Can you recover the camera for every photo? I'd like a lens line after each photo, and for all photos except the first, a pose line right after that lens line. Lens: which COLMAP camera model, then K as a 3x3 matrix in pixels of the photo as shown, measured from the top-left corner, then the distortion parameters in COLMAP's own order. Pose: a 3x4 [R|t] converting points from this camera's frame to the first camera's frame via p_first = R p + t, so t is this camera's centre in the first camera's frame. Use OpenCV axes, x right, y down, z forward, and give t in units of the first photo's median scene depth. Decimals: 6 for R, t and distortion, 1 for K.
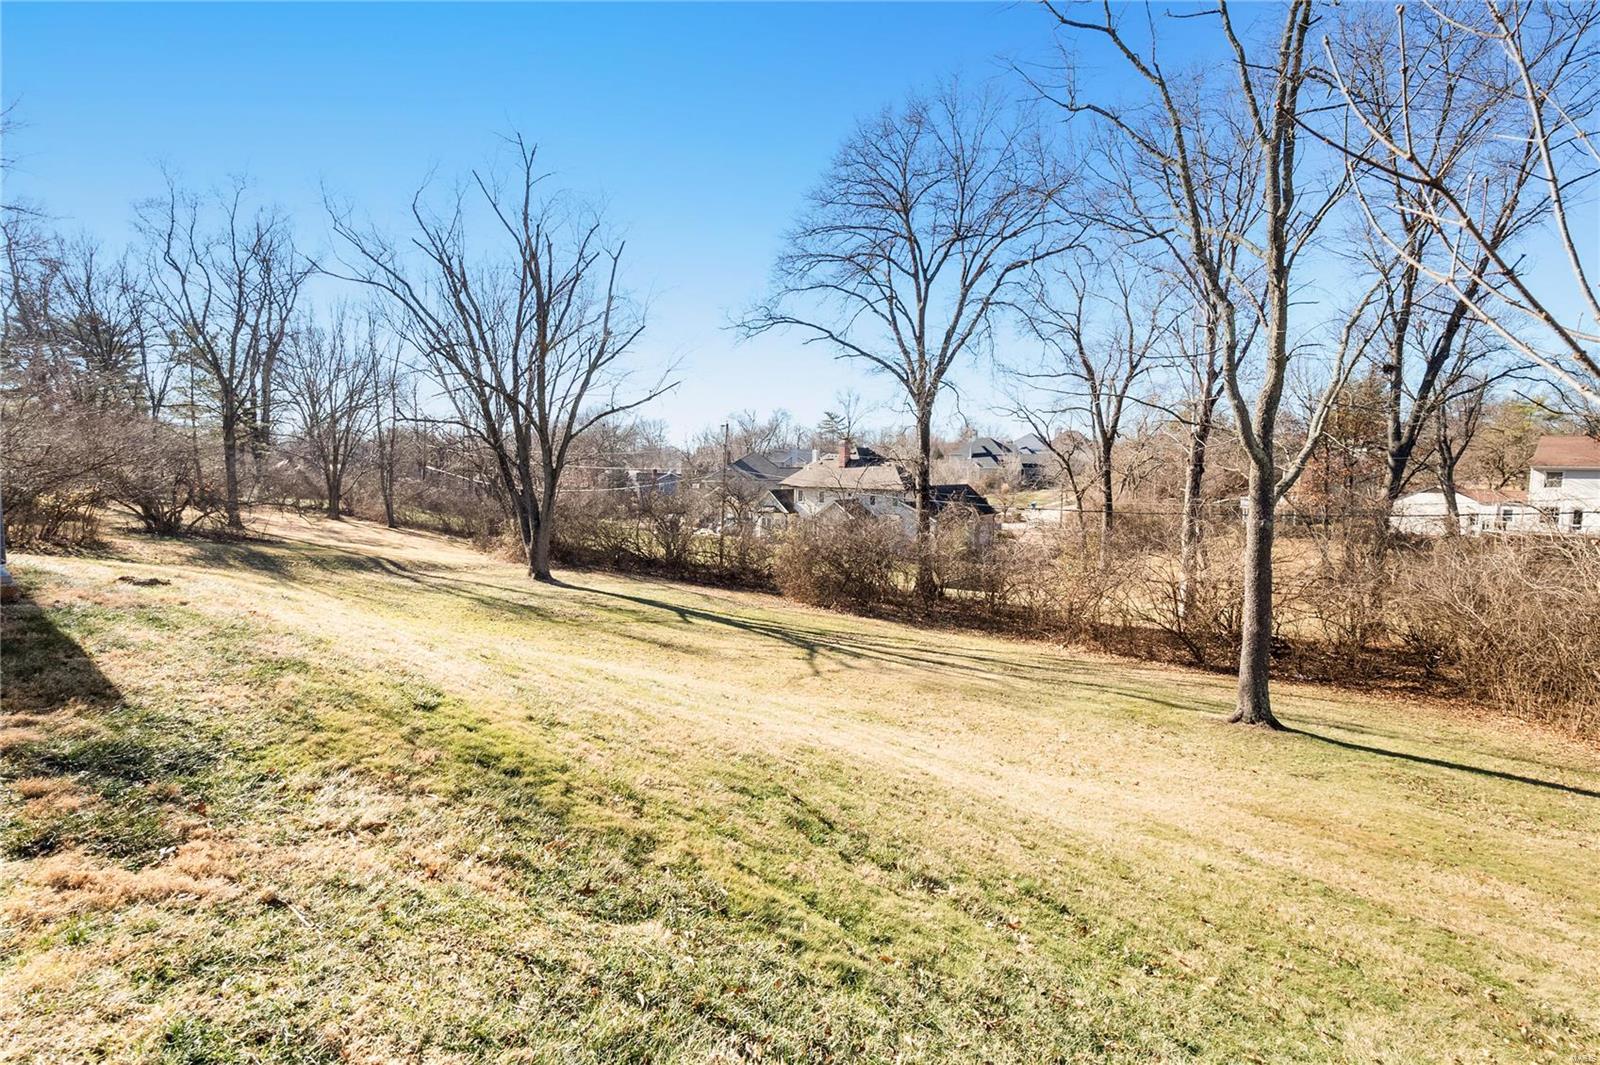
lens RADIAL K [[754.2, 0, 798.4], [0, 754.2, 531.7], [0, 0, 1]] dist [-0.018642, -0.000819]
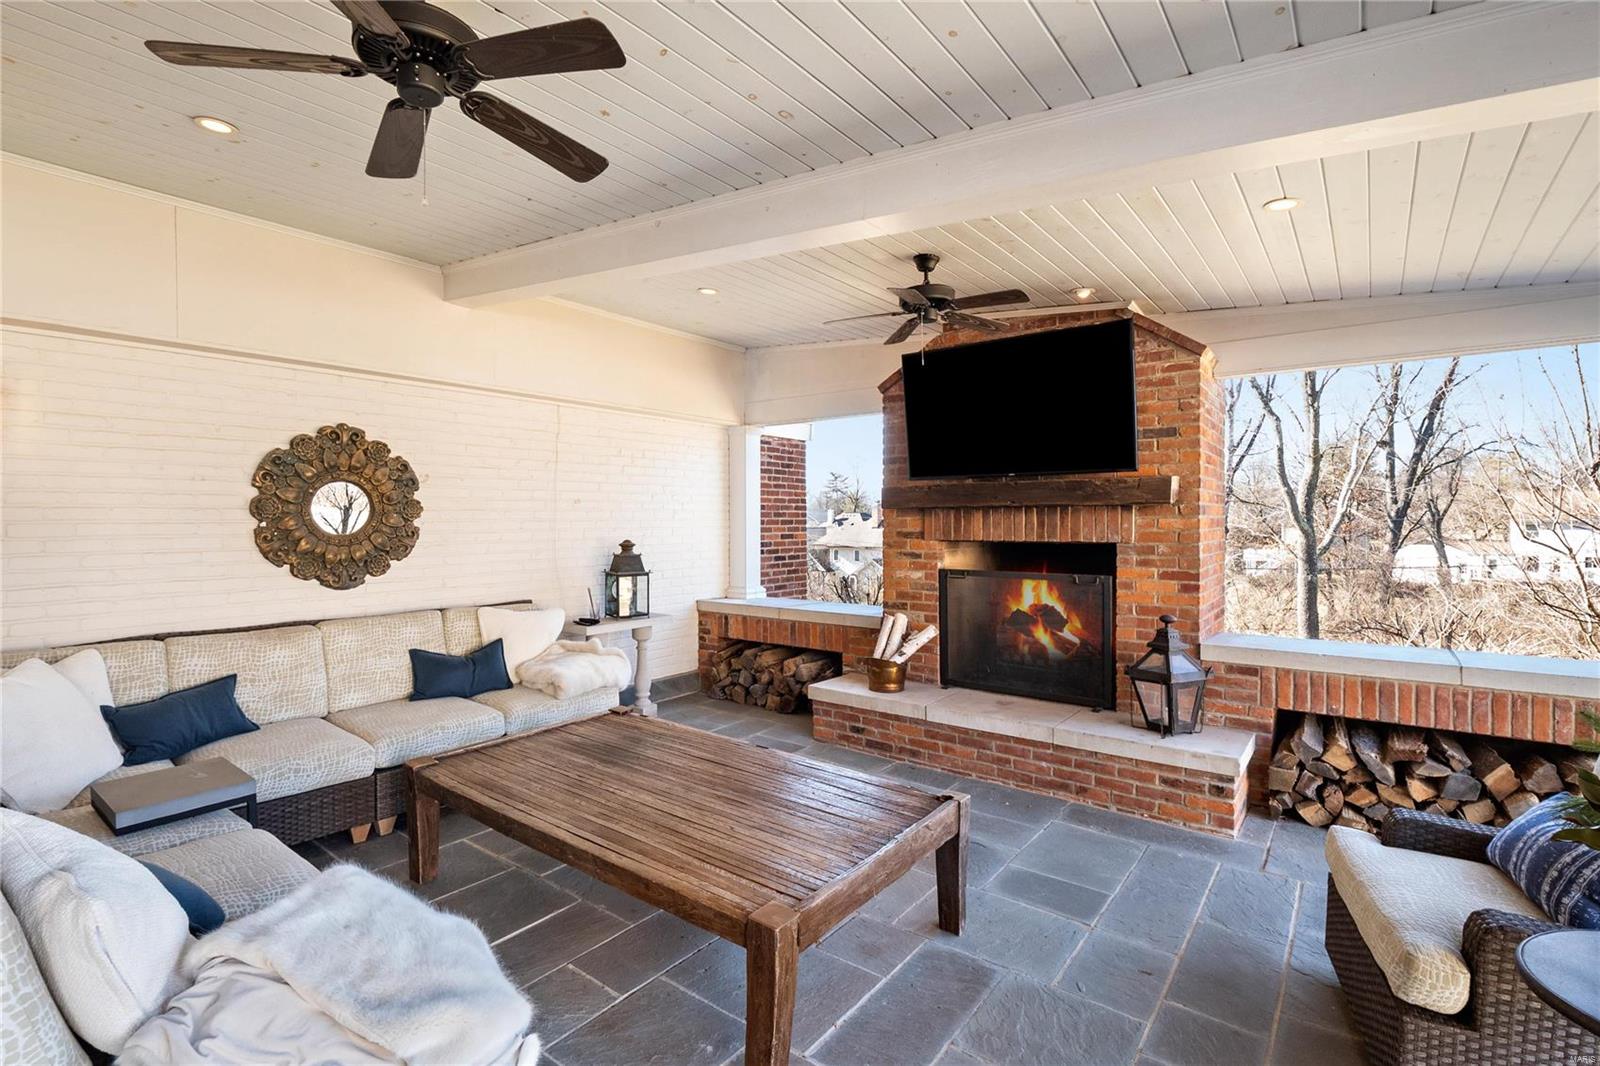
lens RADIAL K [[754.2, 0, 804.1], [0, 754.2, 530.9], [0, 0, 1]] dist [-0.018642, -0.000819]
pose [[0.999805, -0.012374, 0.015362, -0.138880], [0.013511, 0.996996, -0.076271, -0.002509], [-0.014372, 0.076464, 0.996969, -0.148732]]
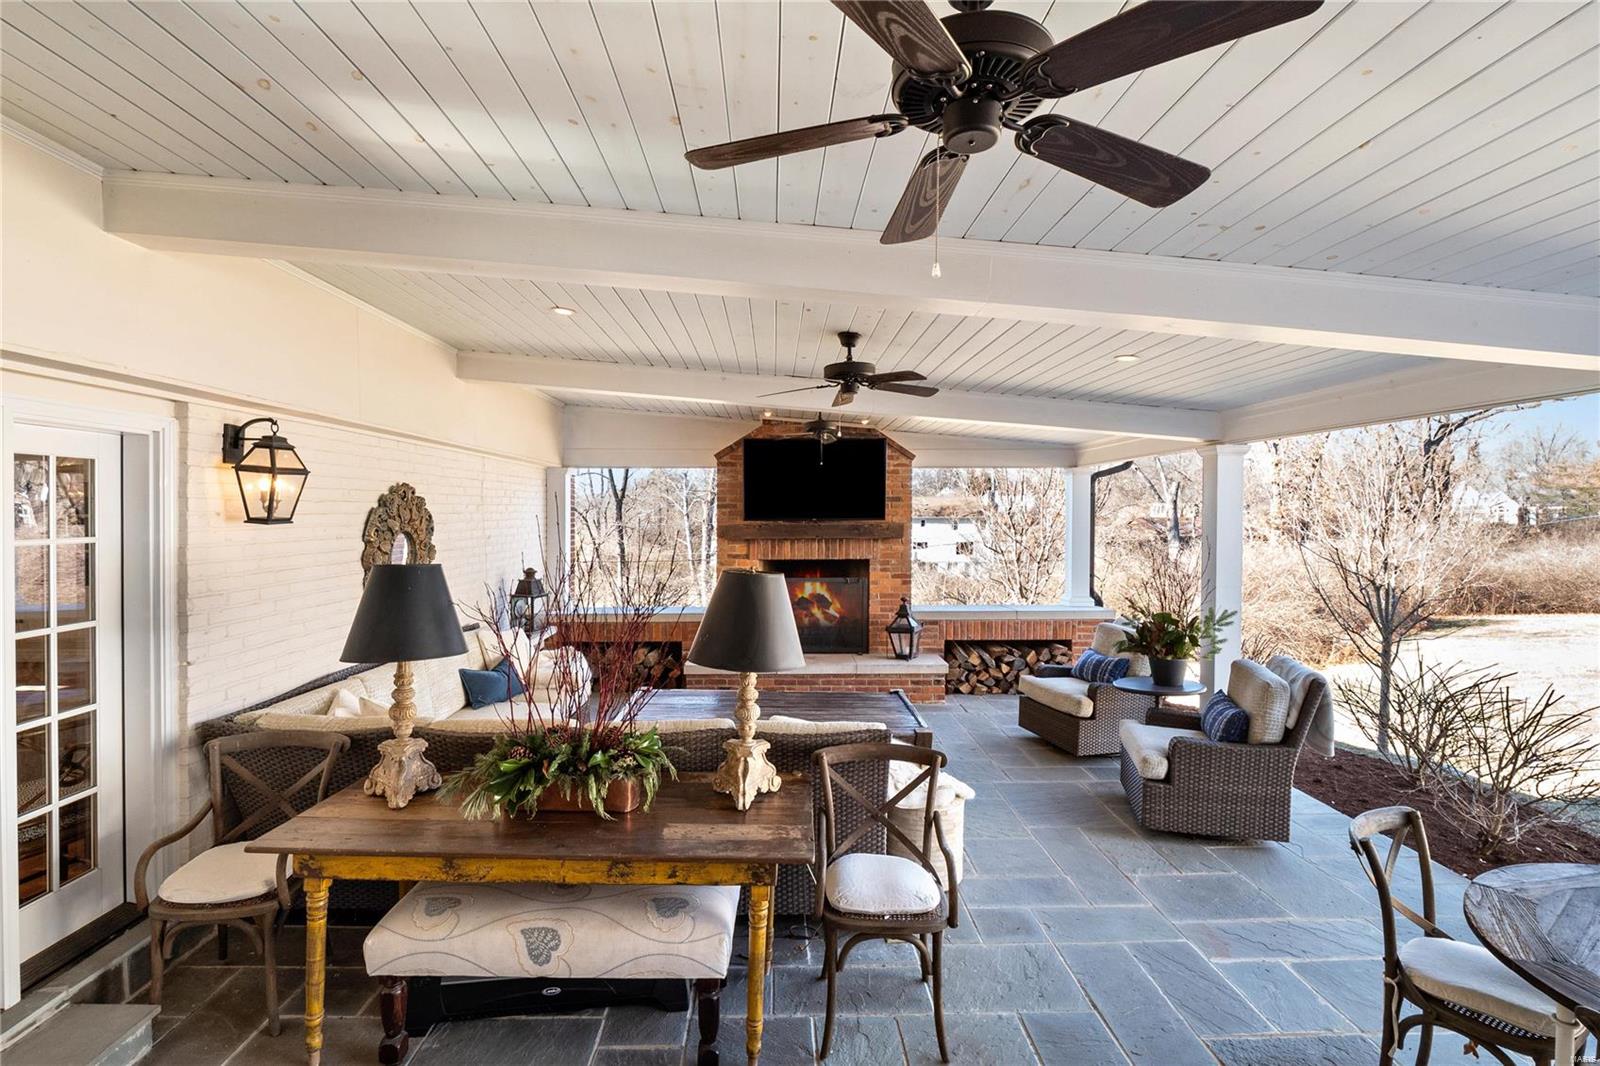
lens RADIAL K [[754.2, 0, 795.7], [0, 754.2, 524.0], [0, 0, 1]] dist [-0.018642, -0.000819]
pose [[0.768970, -0.020209, 0.638966, -1.731208], [0.065888, 0.996683, -0.047770, -0.122160], [-0.635881, 0.078834, 0.767750, -0.672326]]
